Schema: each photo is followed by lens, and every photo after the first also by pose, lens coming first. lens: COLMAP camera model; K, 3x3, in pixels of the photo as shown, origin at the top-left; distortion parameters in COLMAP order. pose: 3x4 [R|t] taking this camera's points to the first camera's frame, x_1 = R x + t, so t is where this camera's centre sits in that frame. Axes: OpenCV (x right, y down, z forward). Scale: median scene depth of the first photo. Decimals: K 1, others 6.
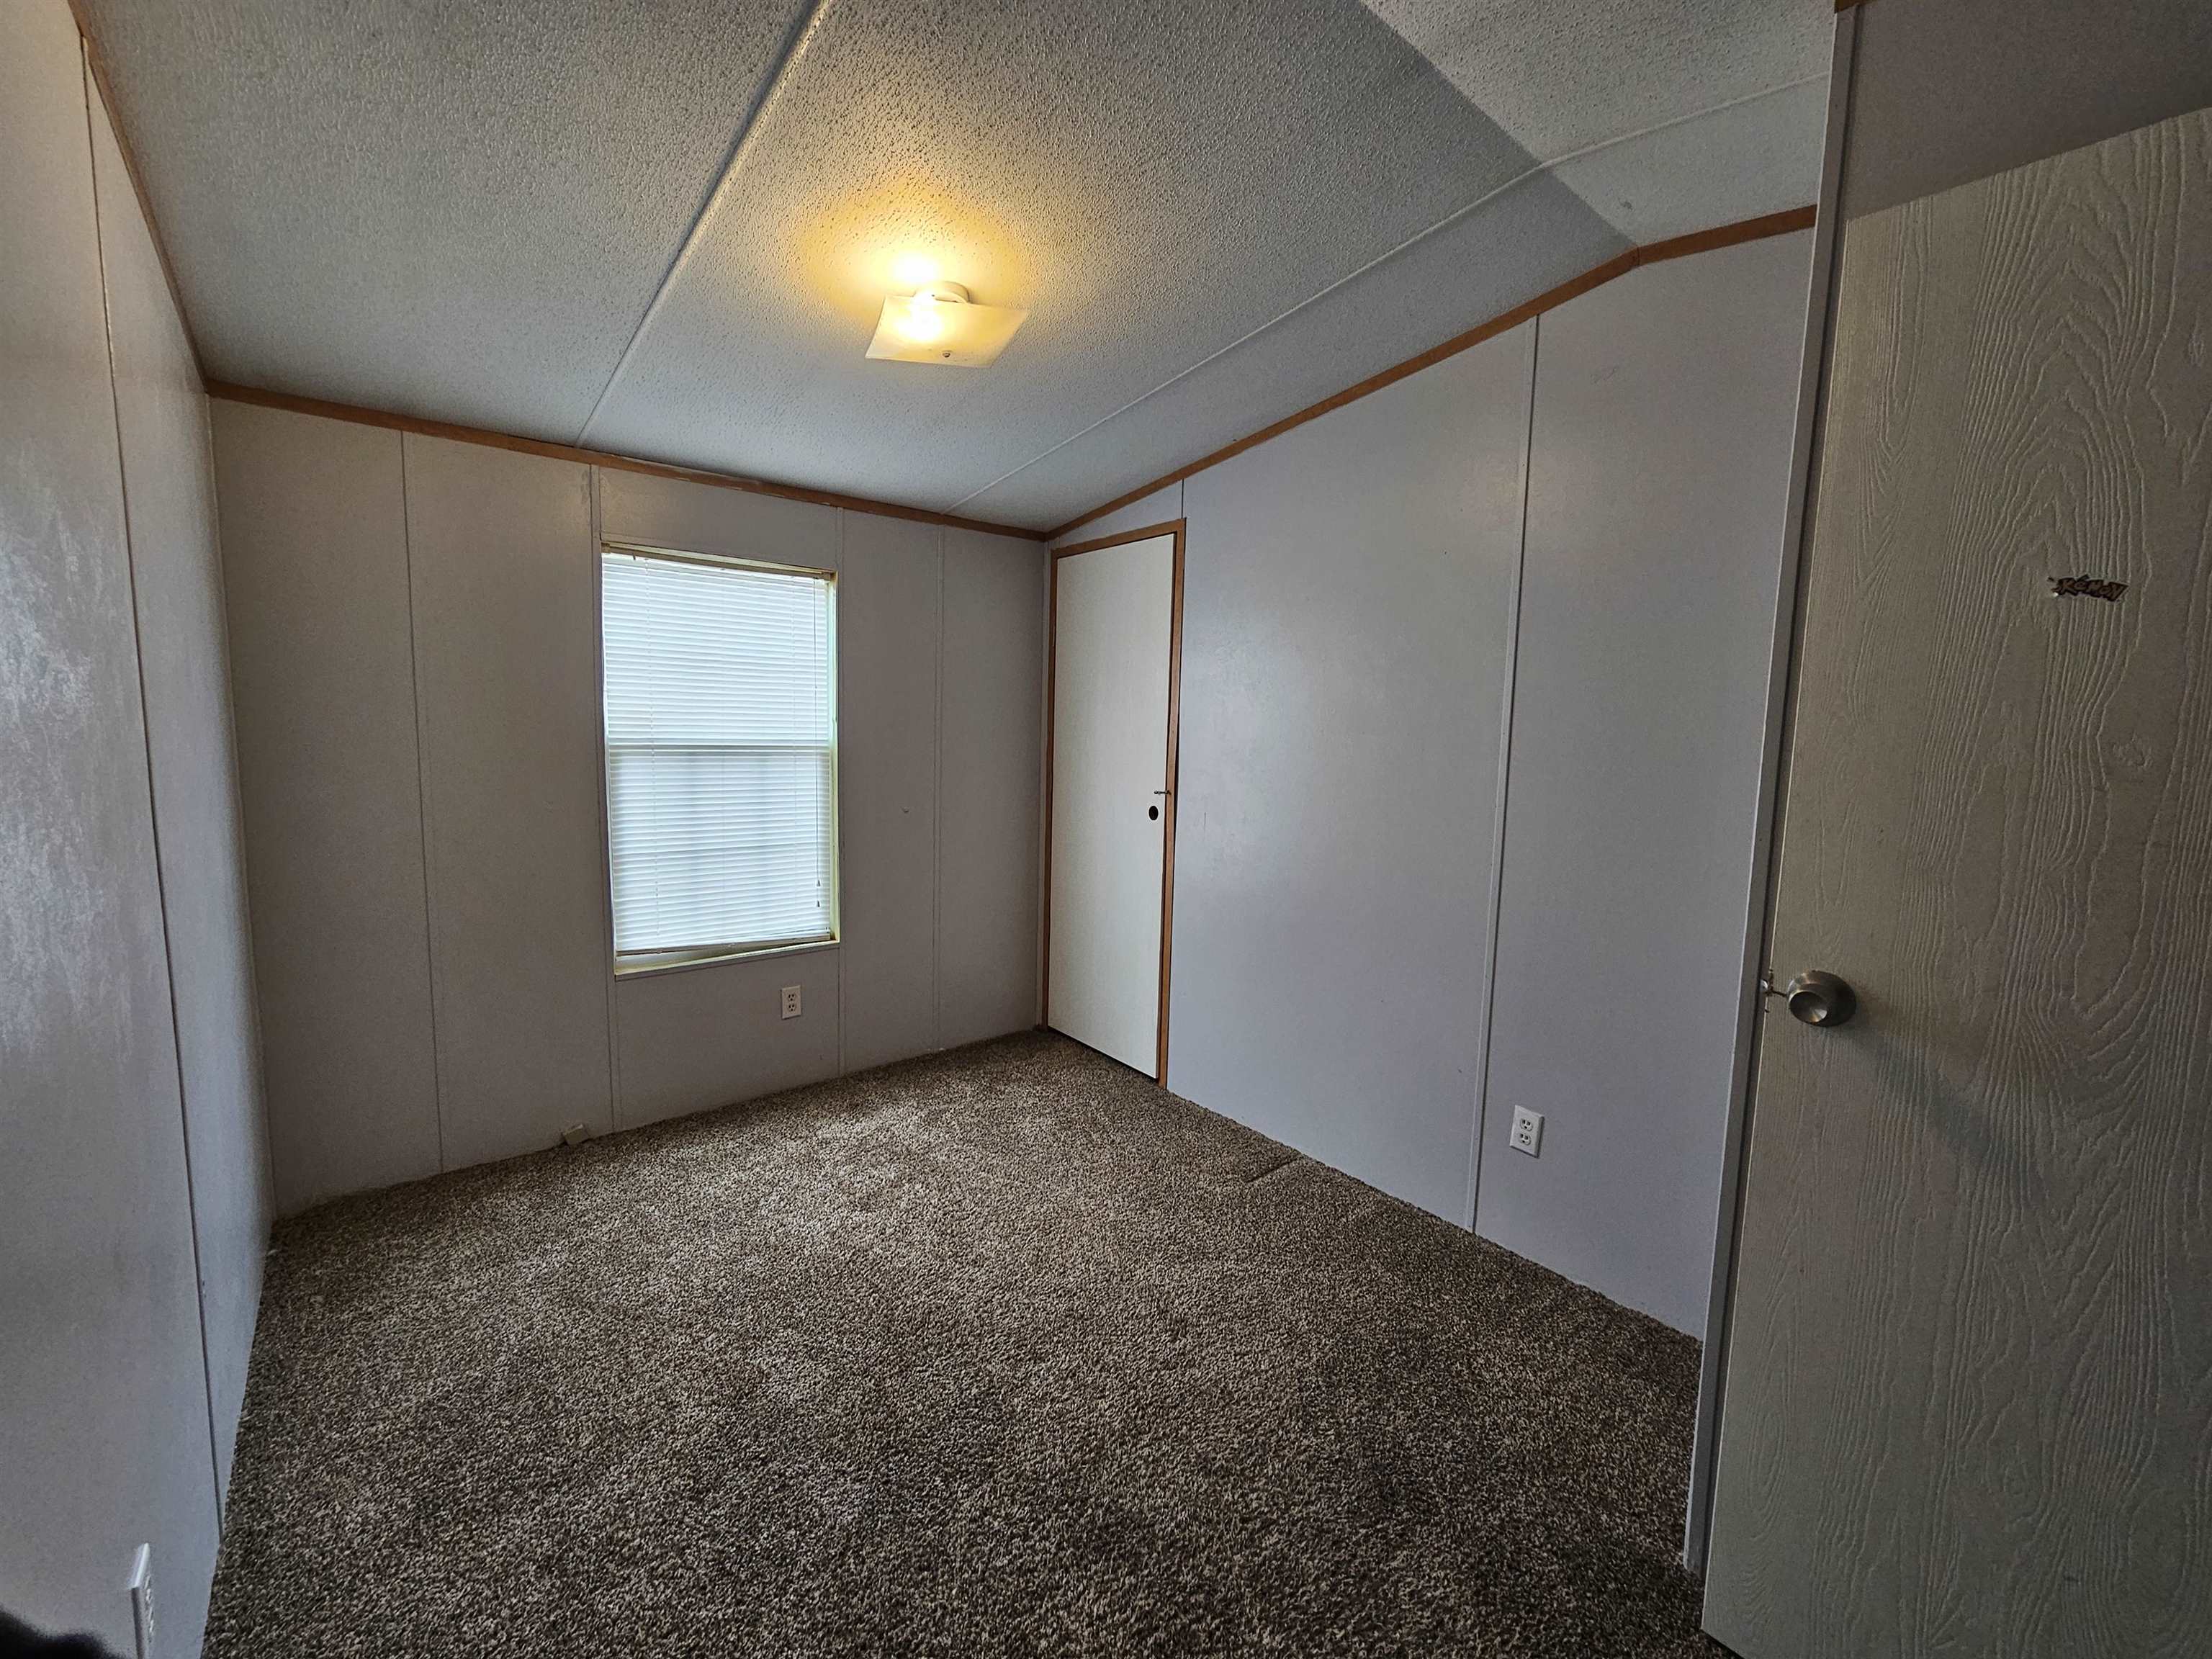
lens RADIAL K [[908.2, 0, 1097.7], [0, 908.2, 820.4], [0, 0, 1]] dist [0.001877, 0.000421]
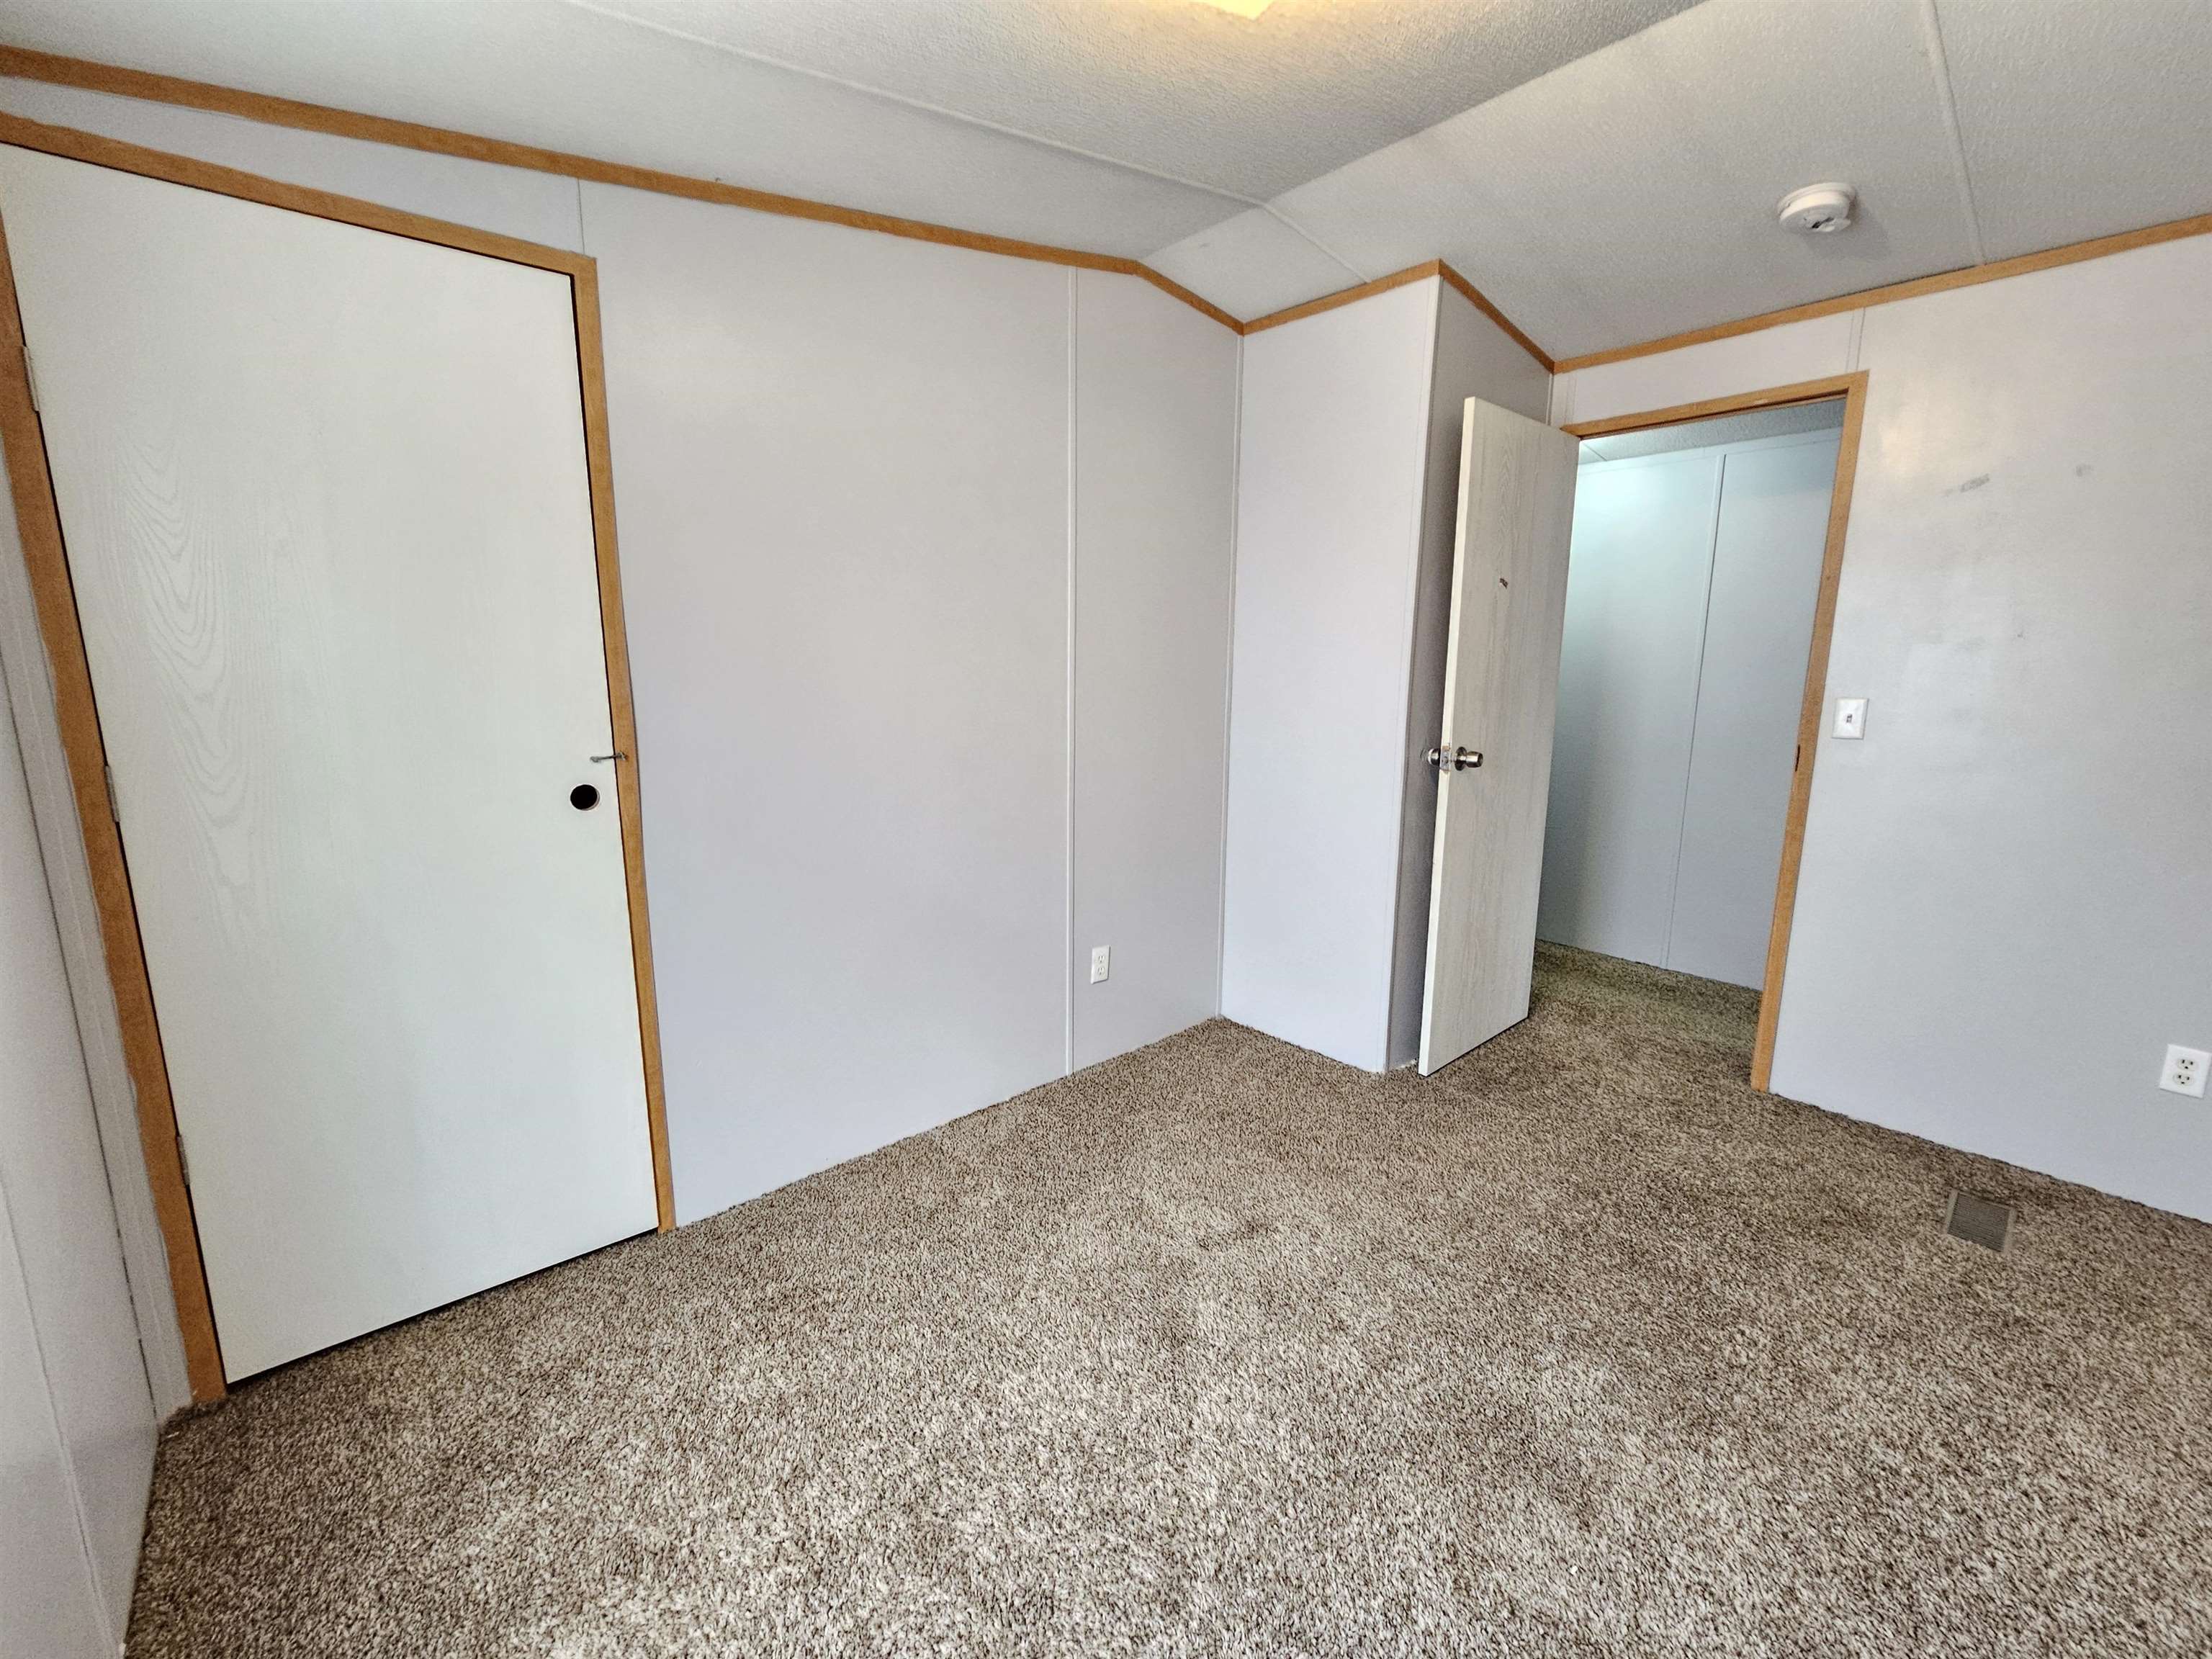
lens RADIAL K [[908.2, 0, 1096.4], [0, 908.2, 823.8], [0, 0, 1]] dist [0.001877, 0.000421]
pose [[-0.037355, -0.202436, 0.978583, -0.525099], [0.106310, 0.972904, 0.205319, -0.077768], [-0.993631, 0.111703, -0.014822, 0.734557]]
